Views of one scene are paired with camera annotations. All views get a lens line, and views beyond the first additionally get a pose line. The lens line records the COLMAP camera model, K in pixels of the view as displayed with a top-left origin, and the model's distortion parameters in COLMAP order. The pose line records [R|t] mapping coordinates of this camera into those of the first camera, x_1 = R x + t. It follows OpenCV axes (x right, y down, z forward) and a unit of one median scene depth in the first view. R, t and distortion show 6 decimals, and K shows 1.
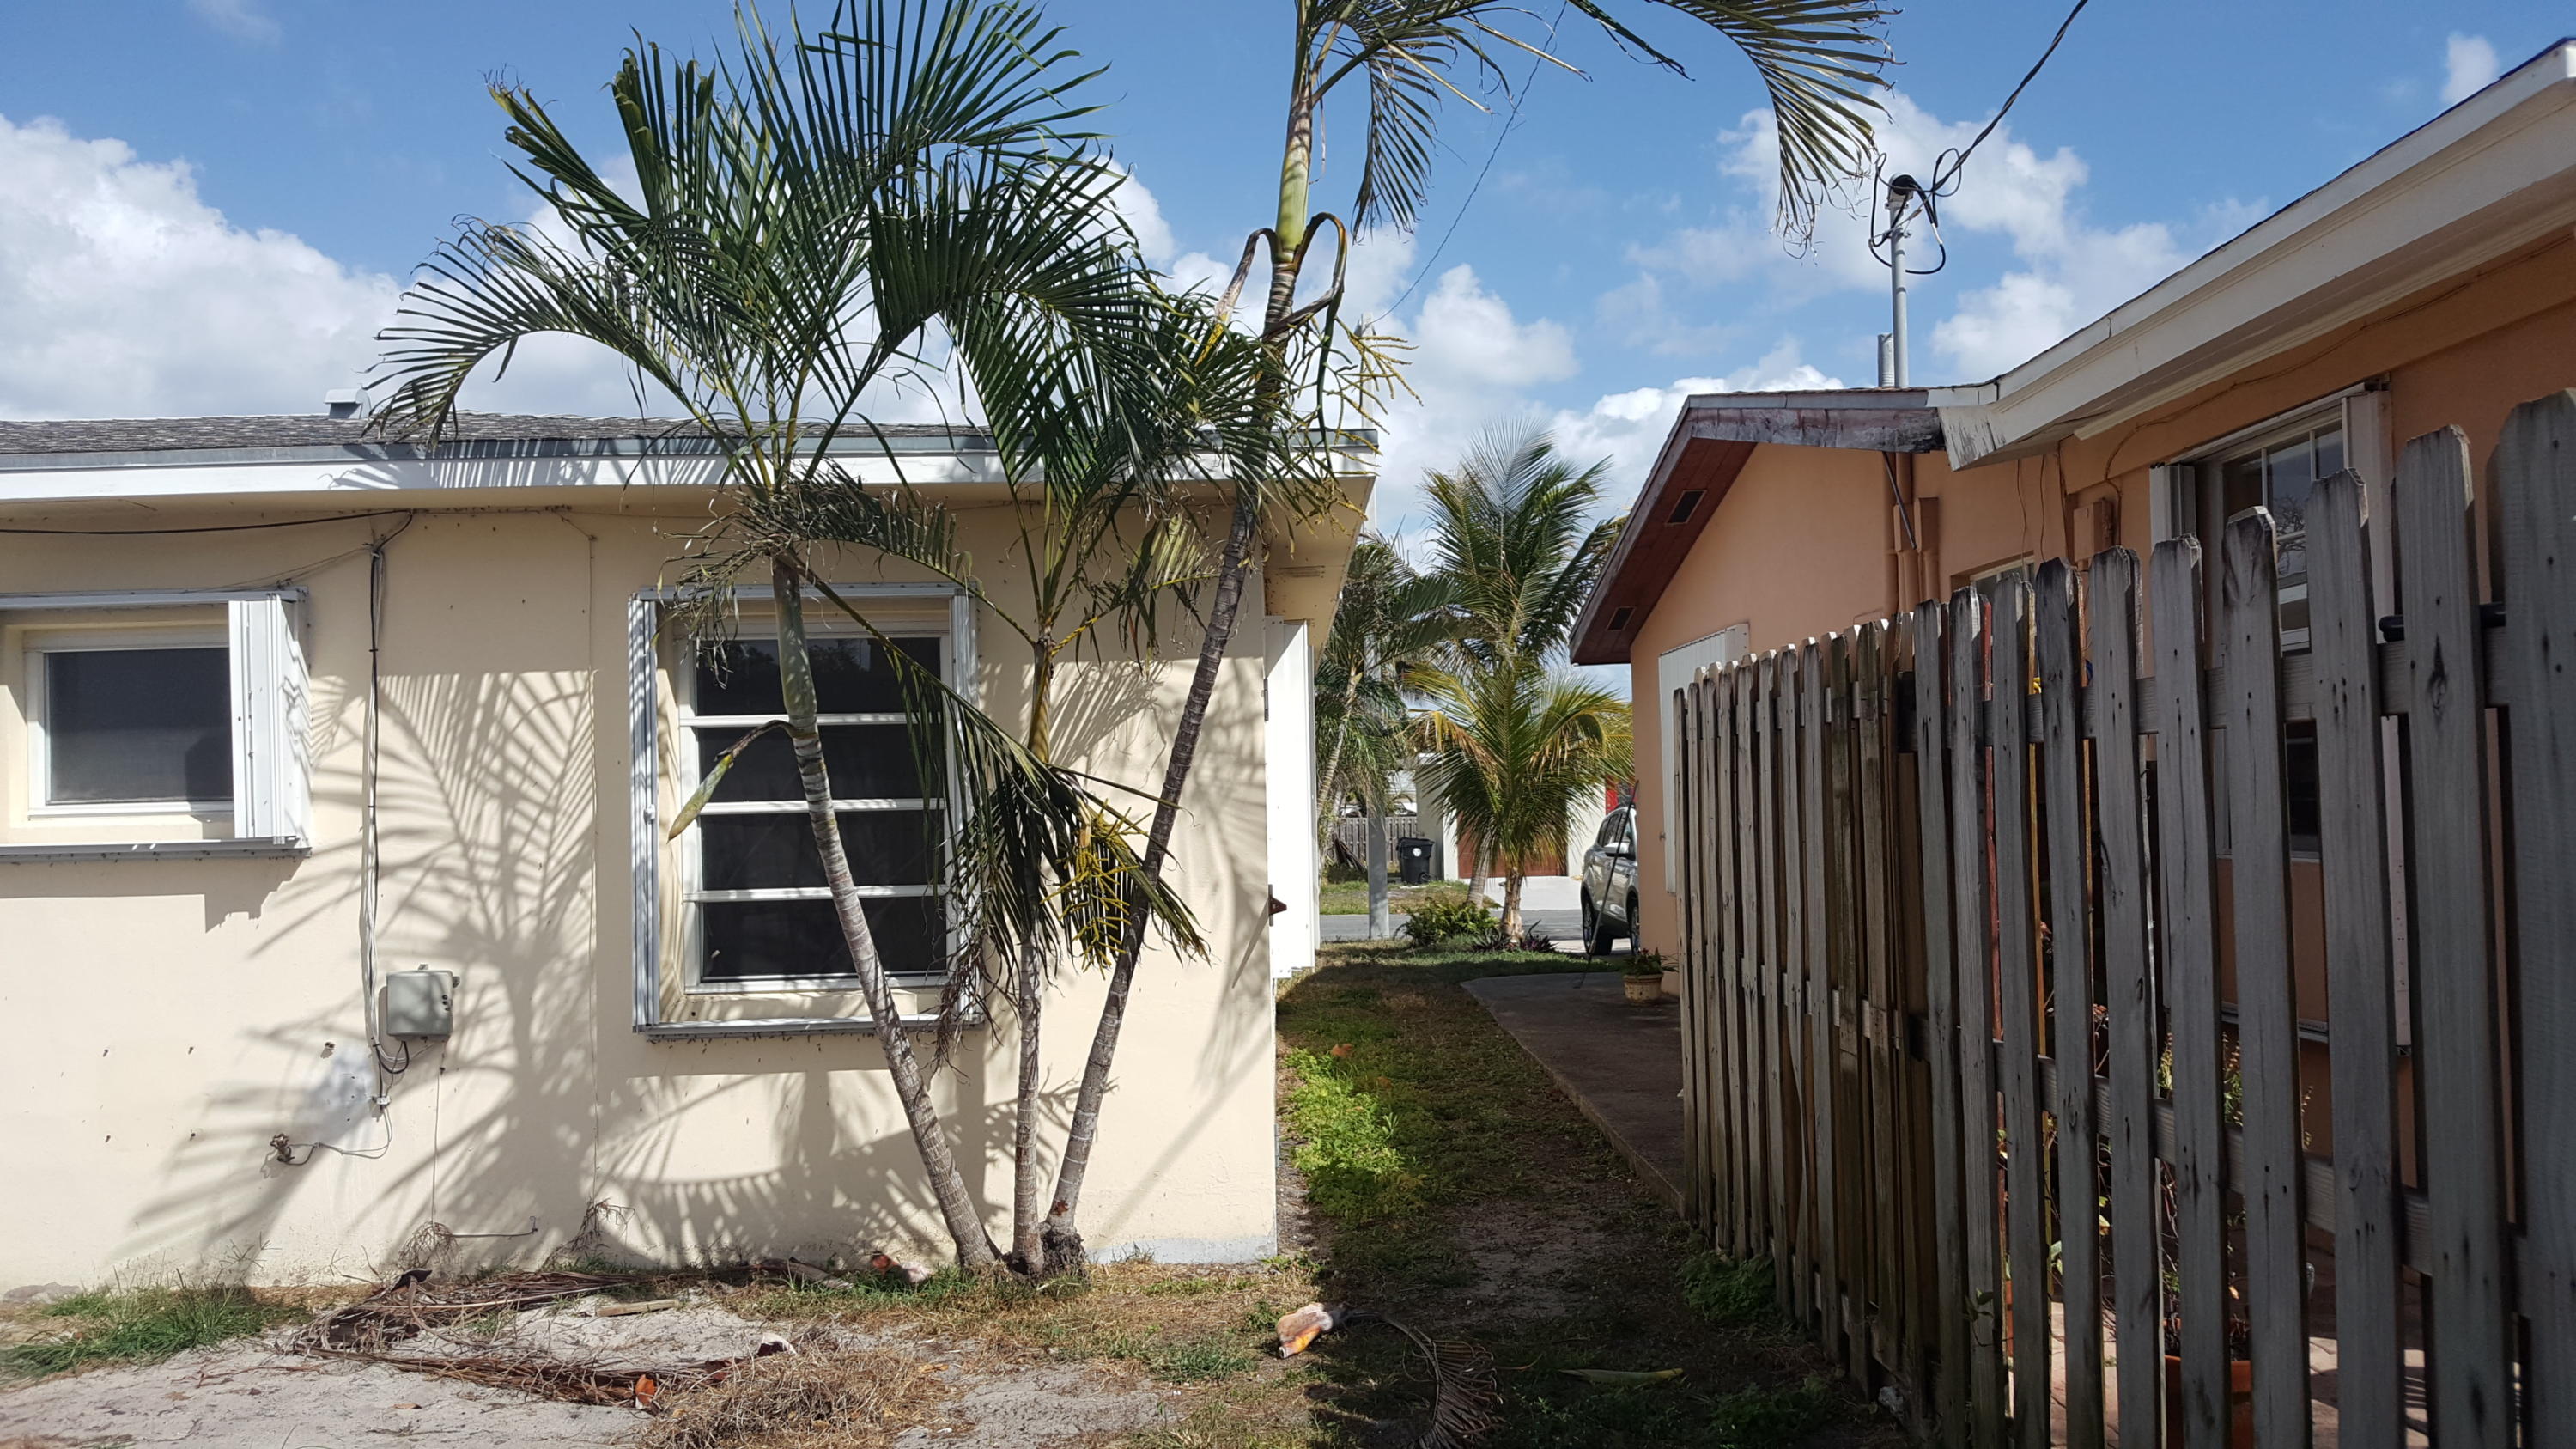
lens RADIAL K [[1909.1, 0, 1279.3], [0, 1909.1, 747.1], [0, 0, 1]] dist [0.176621, -0.320298]
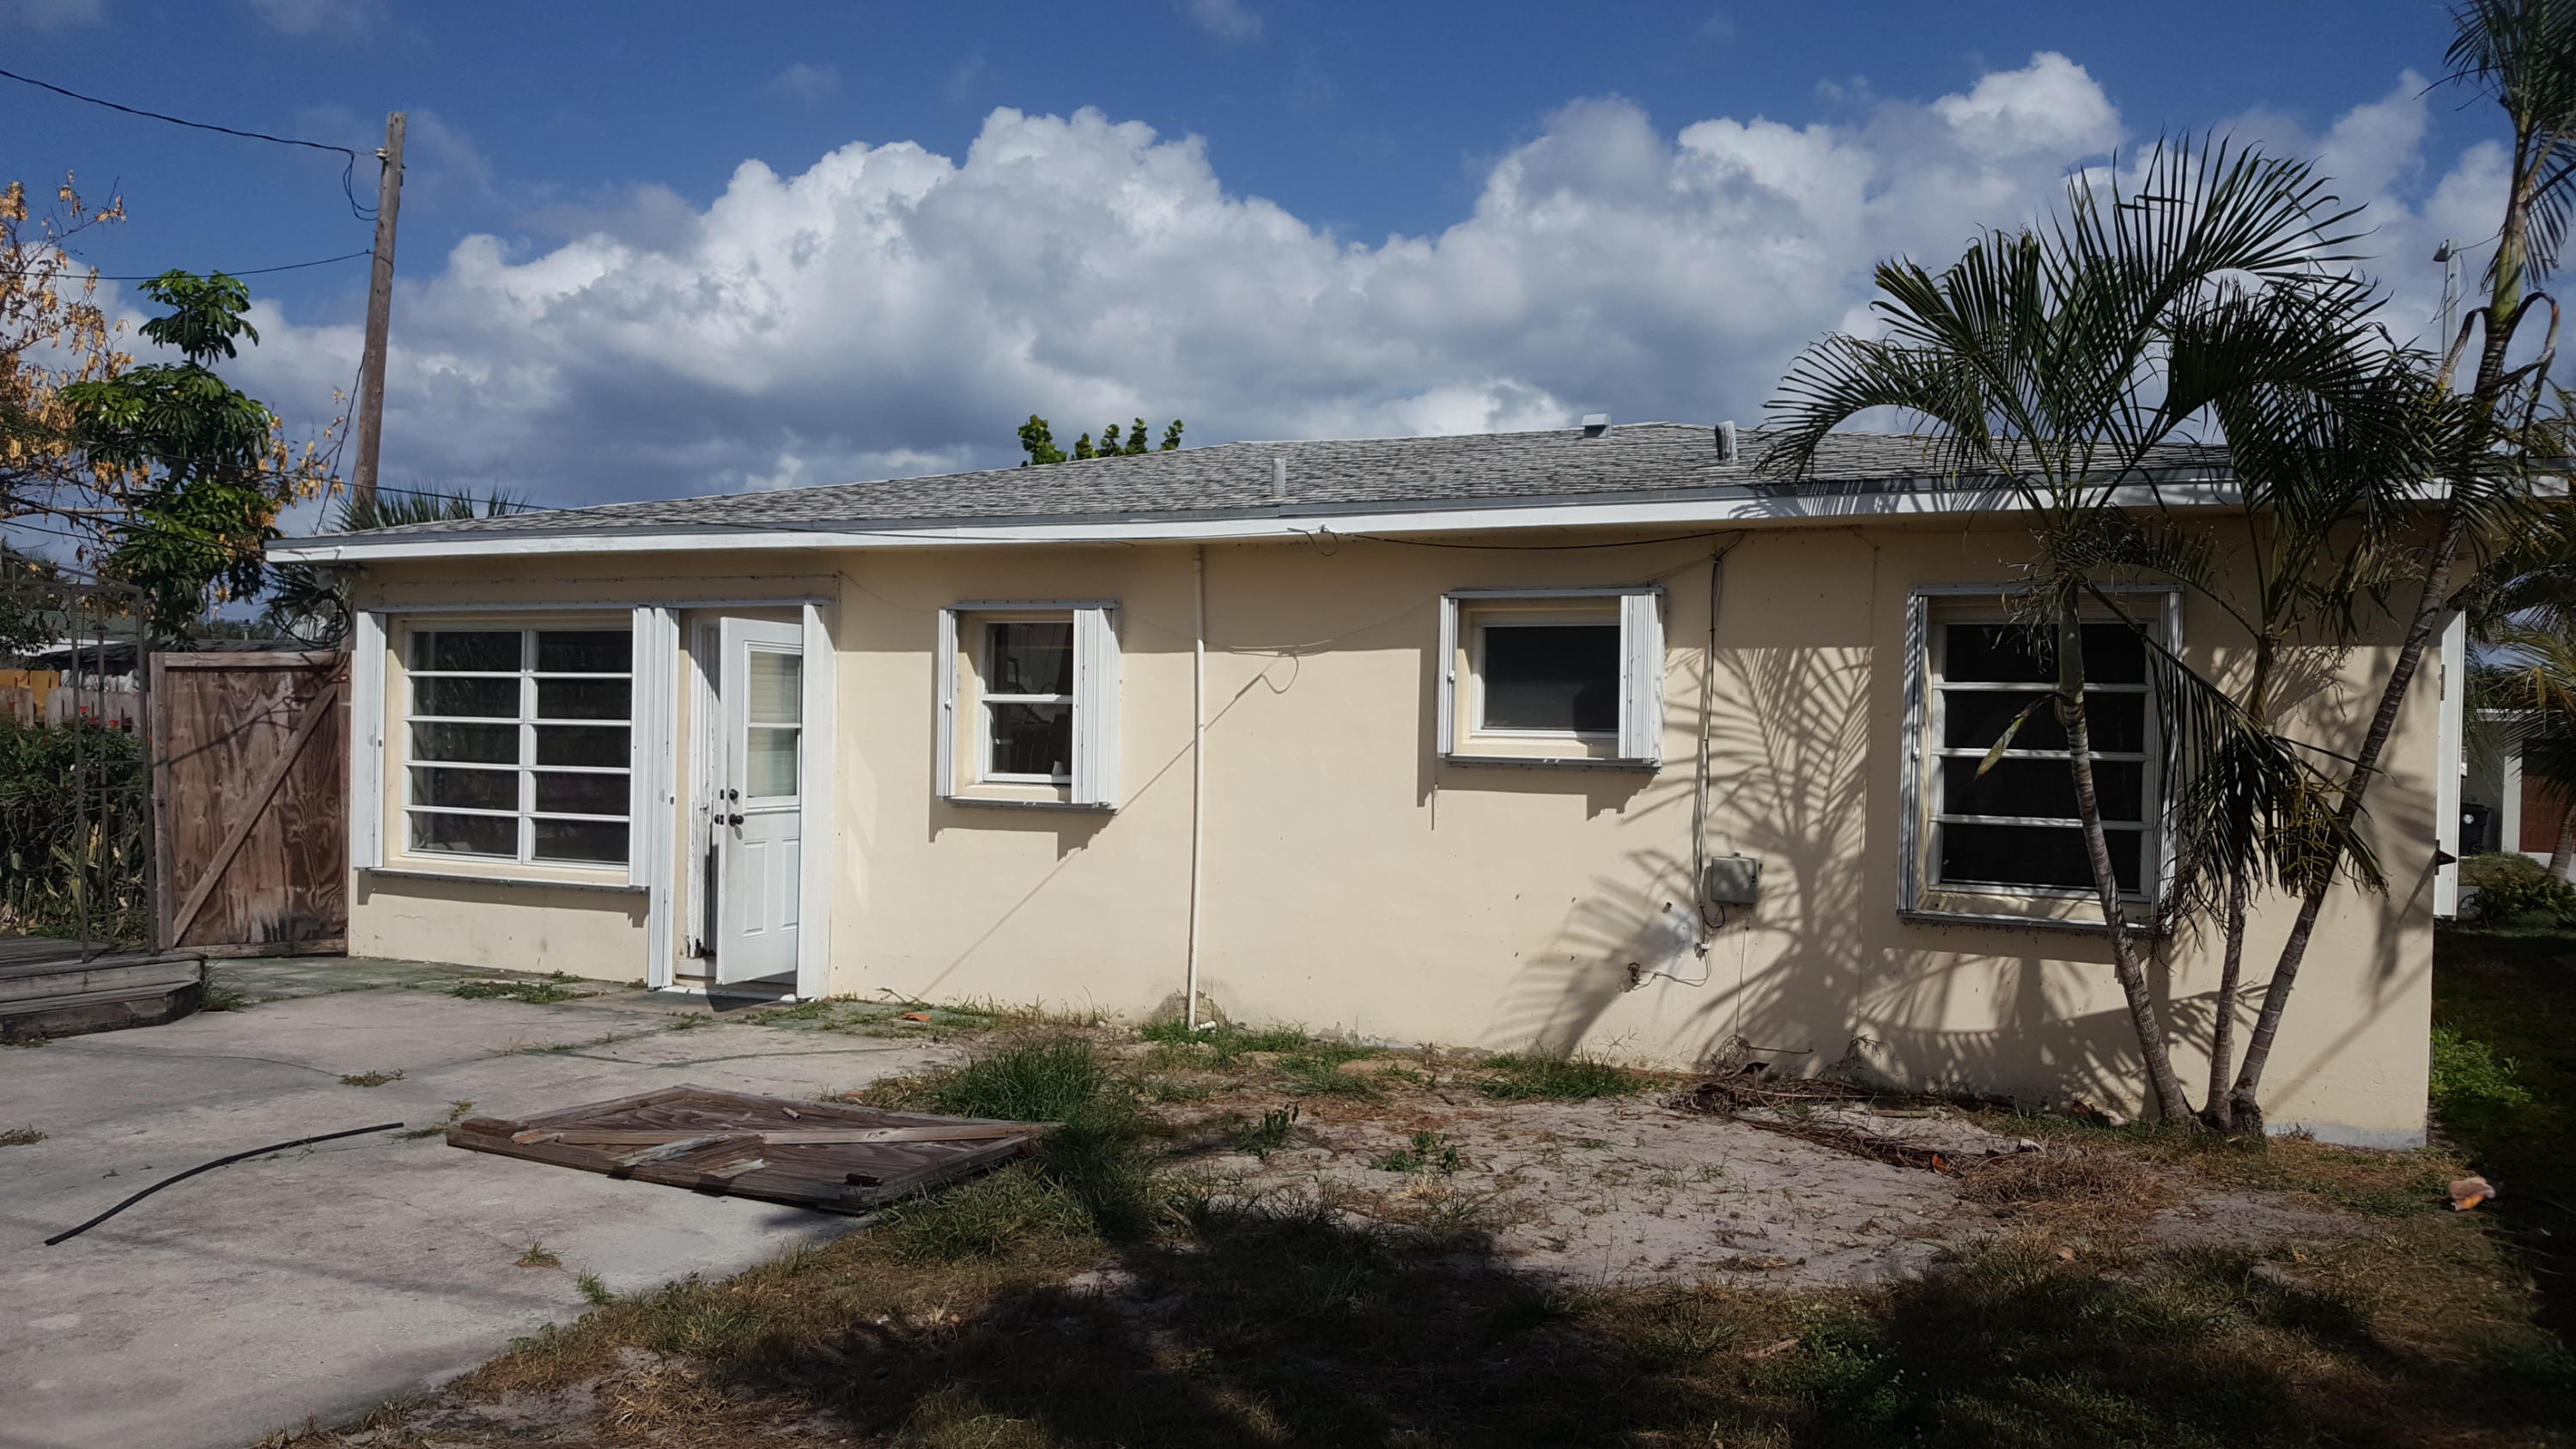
lens RADIAL K [[1924.4, 0, 1262.2], [0, 1924.4, 751.8], [0, 0, 1]] dist [0.002721, -0.070694]
pose [[0.883651, 0.048175, -0.465661, -0.102521], [-0.029375, 0.998437, 0.047550, -0.017326], [0.467224, -0.028339, 0.883685, -0.378254]]
